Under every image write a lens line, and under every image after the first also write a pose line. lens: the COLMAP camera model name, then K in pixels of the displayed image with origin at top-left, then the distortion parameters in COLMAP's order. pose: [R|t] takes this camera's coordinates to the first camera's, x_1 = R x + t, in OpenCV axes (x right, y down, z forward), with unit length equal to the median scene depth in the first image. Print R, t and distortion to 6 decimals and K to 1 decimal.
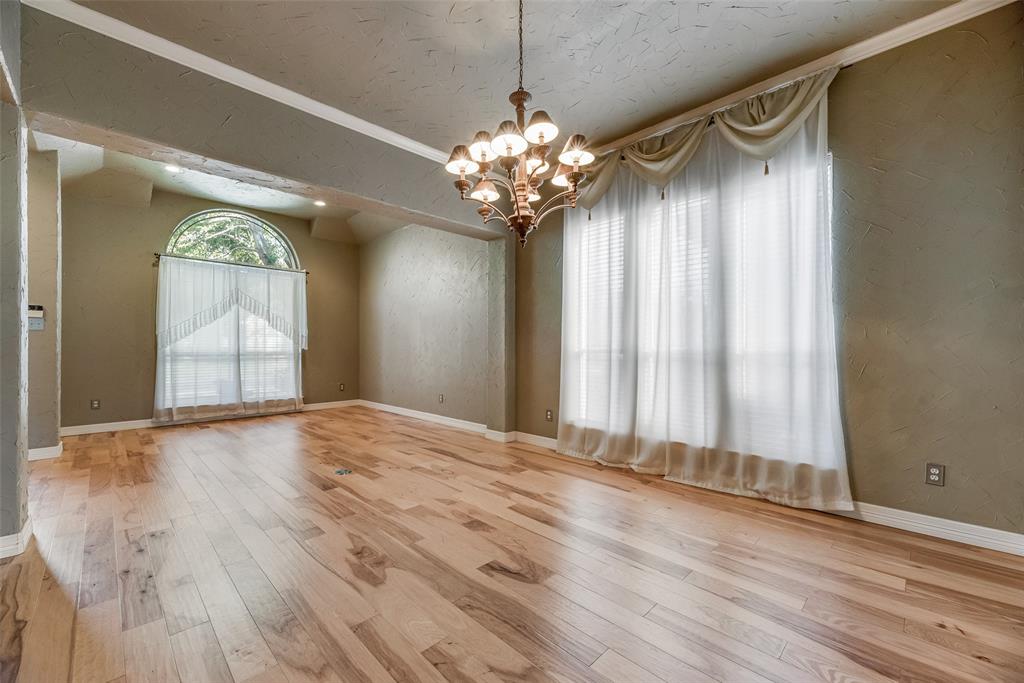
lens RADIAL K [[412.6, 0, 517.3], [0, 412.6, 345.0], [0, 0, 1]] dist [0.000458, 0.000083]
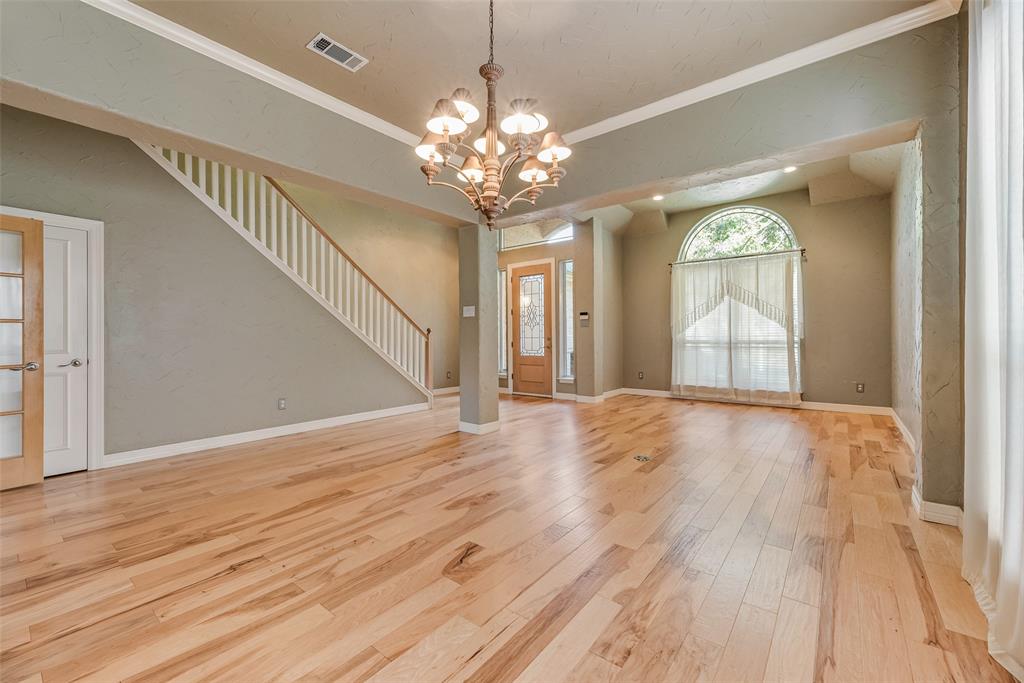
lens RADIAL K [[412.6, 0, 508.4], [0, 412.6, 336.8], [0, 0, 1]] dist [0.000458, 0.000083]
pose [[0.111451, -0.001459, -0.993769, 0.326409], [0.011065, 0.999939, -0.000227, 0.001191], [0.993708, -0.010970, 0.111460, 0.323445]]
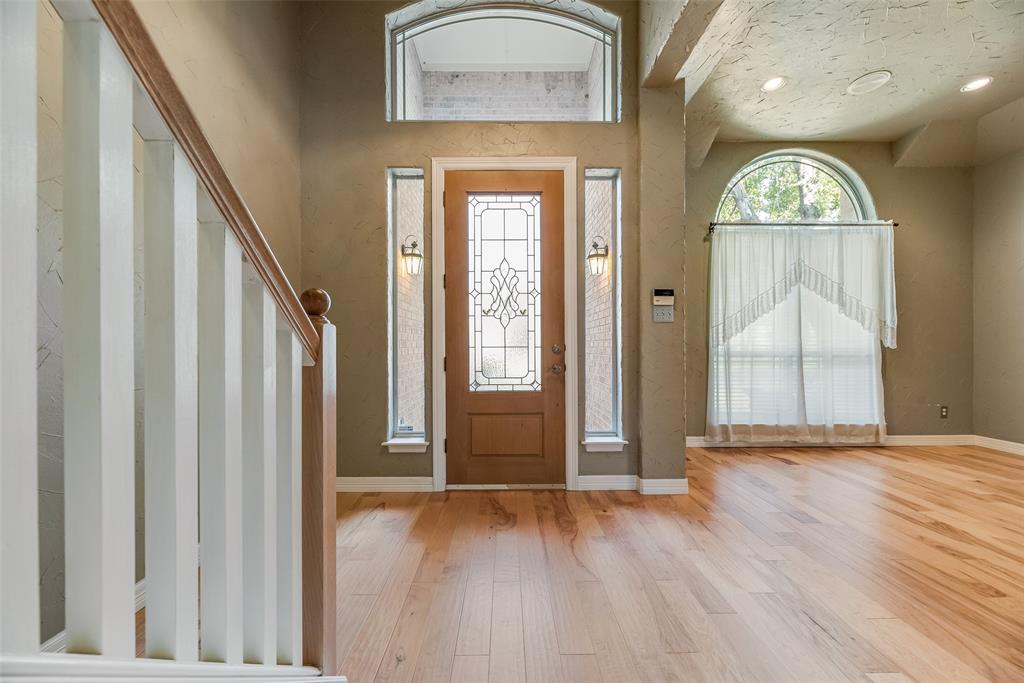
lens RADIAL K [[412.6, 0, 513.9], [0, 412.6, 346.5], [0, 0, 1]] dist [0.000458, 0.000083]
pose [[0.715334, -0.001891, -0.698781, -0.552277], [0.007014, 0.999965, 0.004475, 0.001835], [0.698748, -0.008103, 0.715322, 0.174106]]
